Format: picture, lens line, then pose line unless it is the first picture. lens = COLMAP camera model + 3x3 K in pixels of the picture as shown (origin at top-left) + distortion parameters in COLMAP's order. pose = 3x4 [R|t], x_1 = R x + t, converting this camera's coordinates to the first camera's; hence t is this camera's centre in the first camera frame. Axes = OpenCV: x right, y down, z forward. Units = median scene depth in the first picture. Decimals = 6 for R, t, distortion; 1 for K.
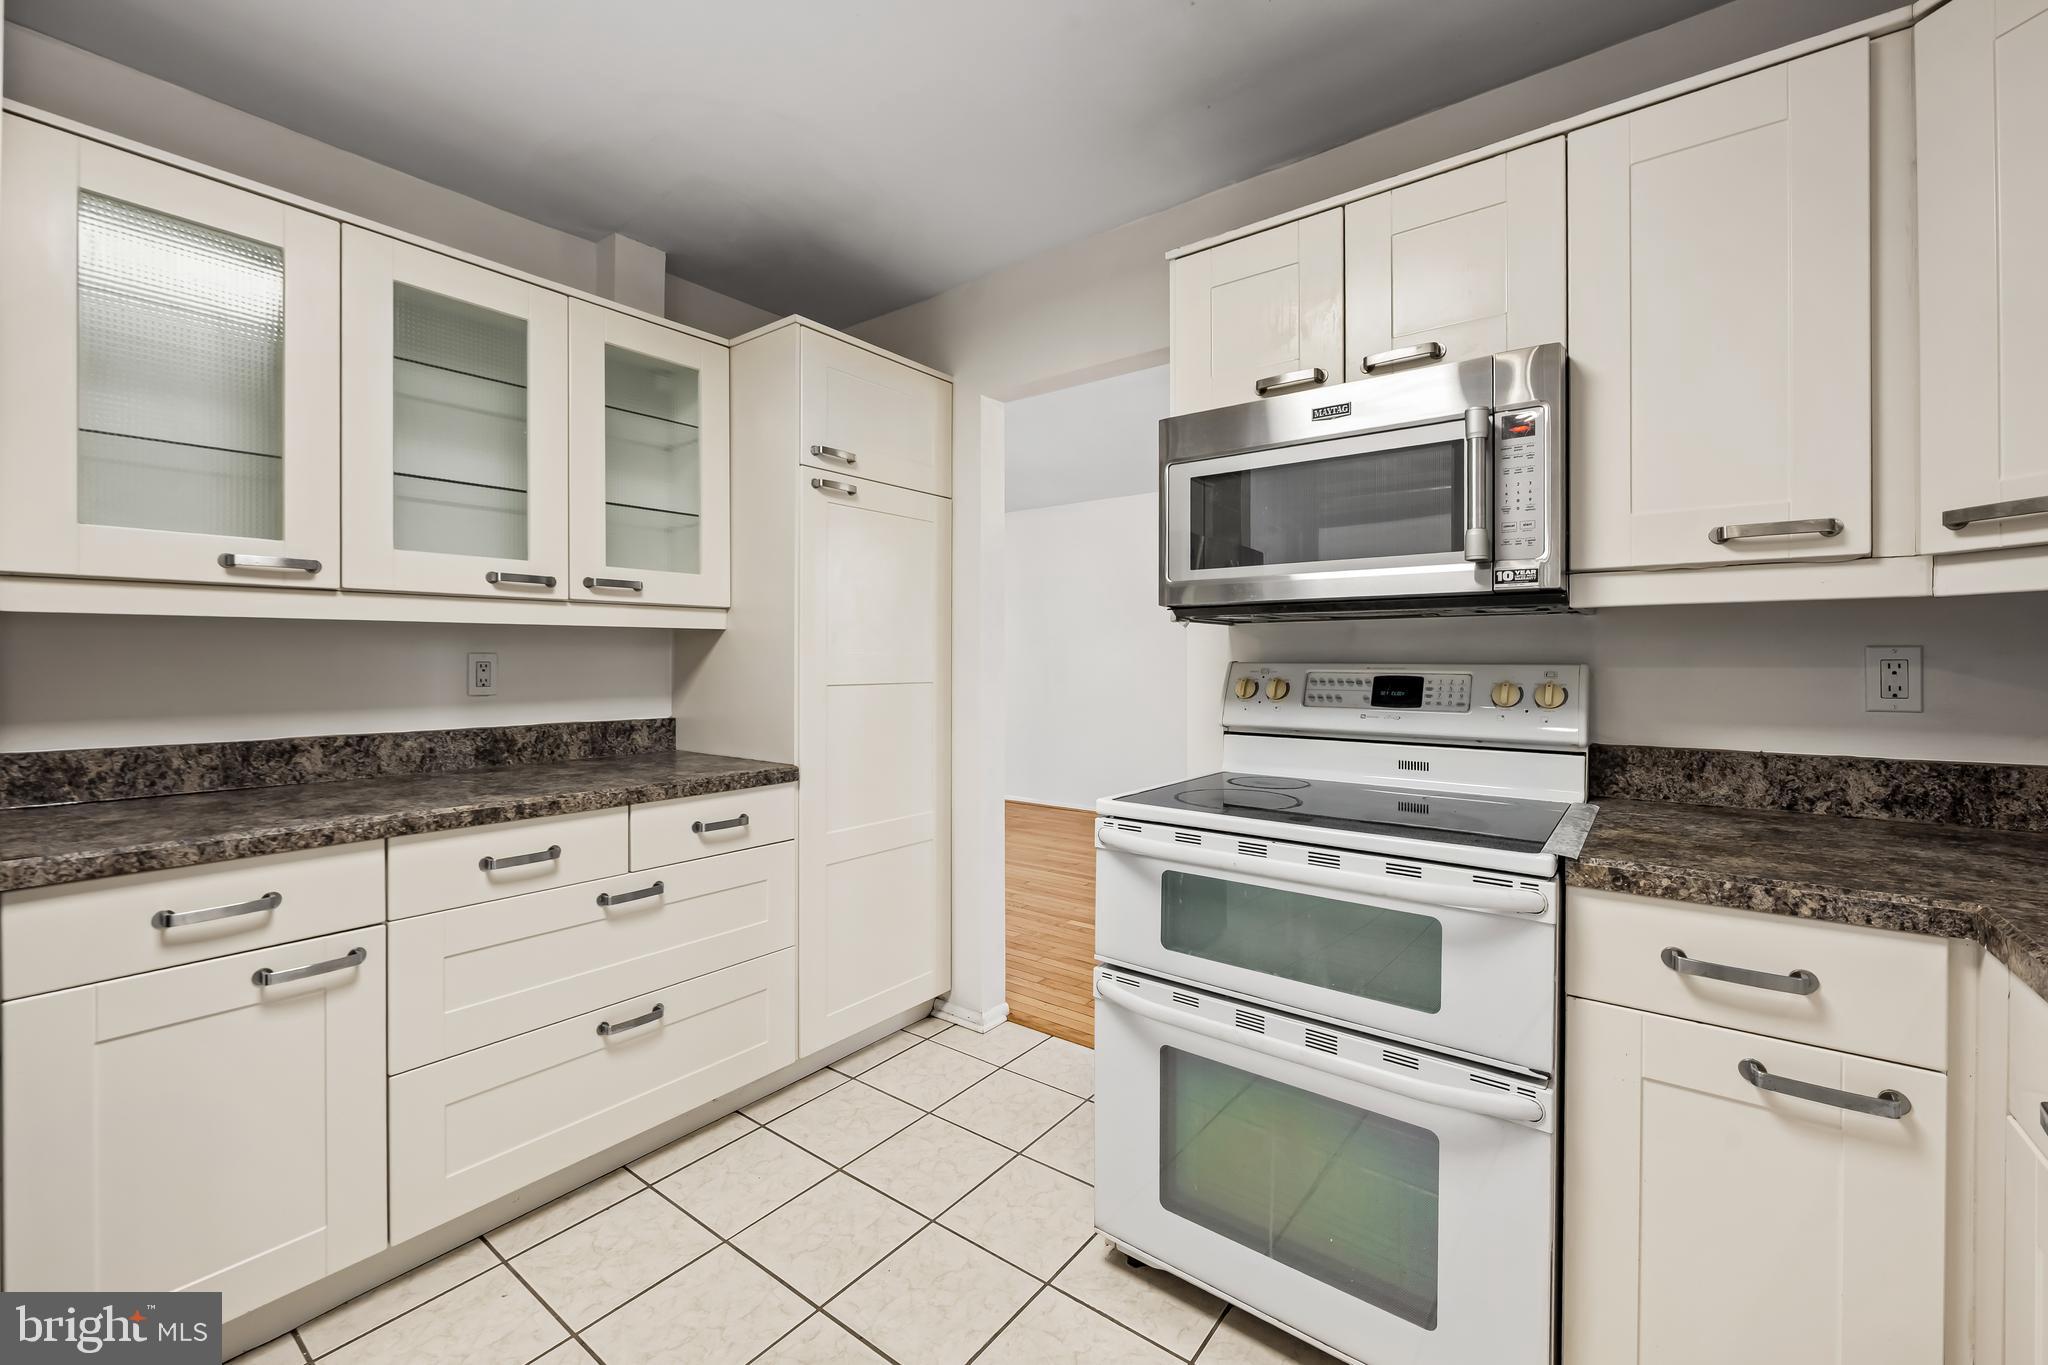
lens RADIAL K [[831.1, 0, 1022.4], [0, 831.1, 666.7], [0, 0, 1]] dist [-0.009467, -0.000020]
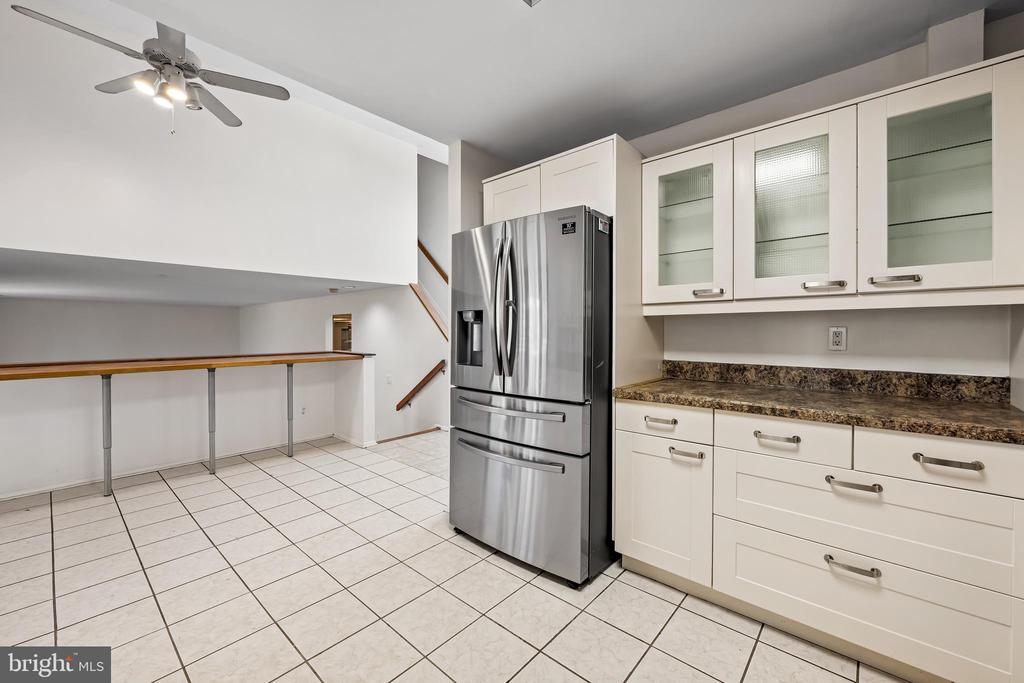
lens RADIAL K [[415.5, 0, 508.5], [0, 415.5, 337.2], [0, 0, 1]] dist [-0.009467, -0.000020]
pose [[-0.074924, 0.016532, -0.997052, 0.292176], [-0.010134, 0.999798, 0.017339, -0.002065], [0.997138, 0.011403, -0.074742, 0.376768]]
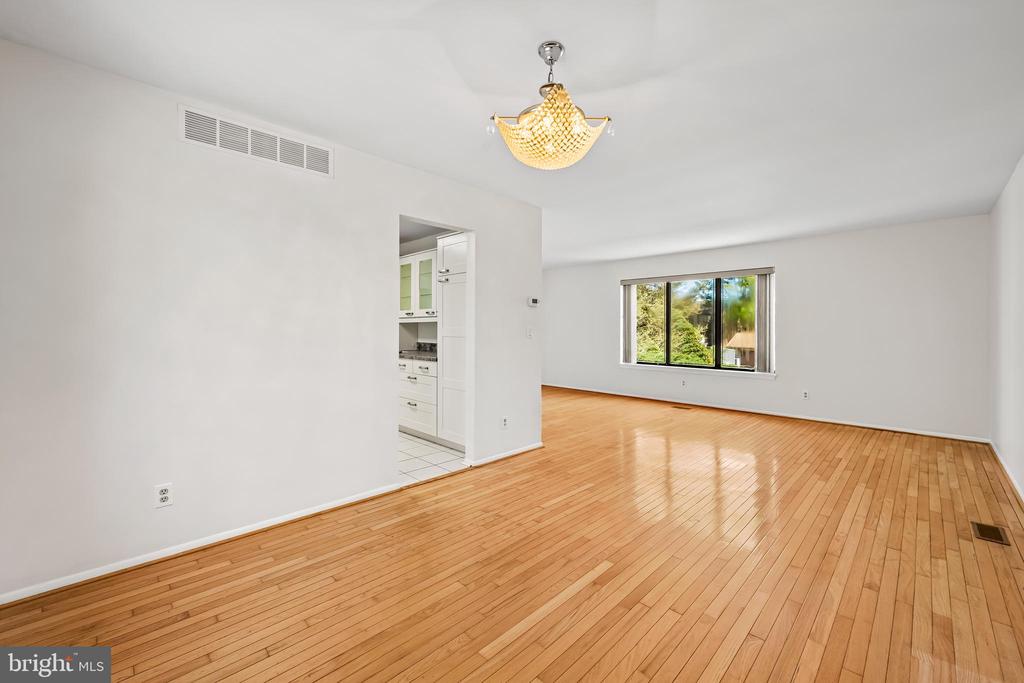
lens RADIAL K [[415.5, 0, 512.4], [0, 415.5, 331.6], [0, 0, 1]] dist [-0.009467, -0.000020]
pose [[-0.134667, 0.006440, -0.990870, 1.639442], [-0.013093, 0.999880, 0.008278, -0.018823], [0.990804, 0.014088, -0.134567, 1.694827]]
